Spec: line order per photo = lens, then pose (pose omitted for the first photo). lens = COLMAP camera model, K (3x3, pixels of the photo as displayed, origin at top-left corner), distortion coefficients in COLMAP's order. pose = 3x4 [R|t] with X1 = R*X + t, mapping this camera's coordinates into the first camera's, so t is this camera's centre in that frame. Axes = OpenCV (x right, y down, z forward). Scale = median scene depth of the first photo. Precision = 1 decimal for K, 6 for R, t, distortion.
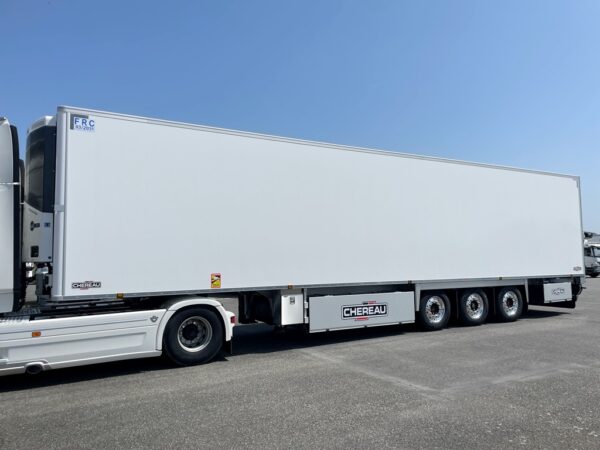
lens RADIAL K [[446.0, 0, 300.0], [0, 446.0, 225.0], [0, 0, 1]] dist [0.071441, -0.103632]
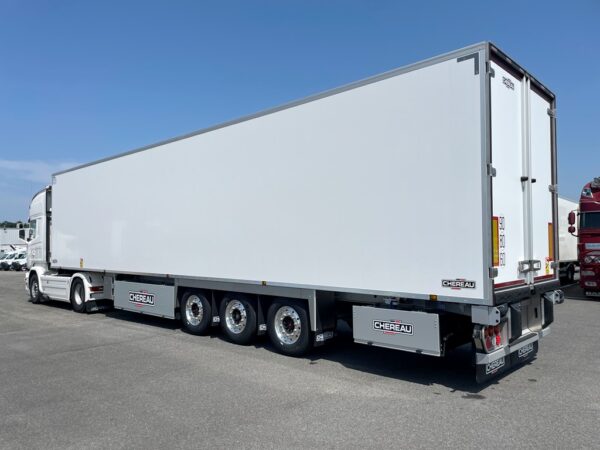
lens RADIAL K [[446.0, 0, 300.0], [0, 446.0, 225.0], [0, 0, 1]] dist [0.071441, -0.103632]
pose [[0.303209, -0.057230, -0.951204, 1.062894], [0.044526, 0.997956, -0.045849, 0.062090], [0.951883, -0.028451, 0.305137, 0.821146]]
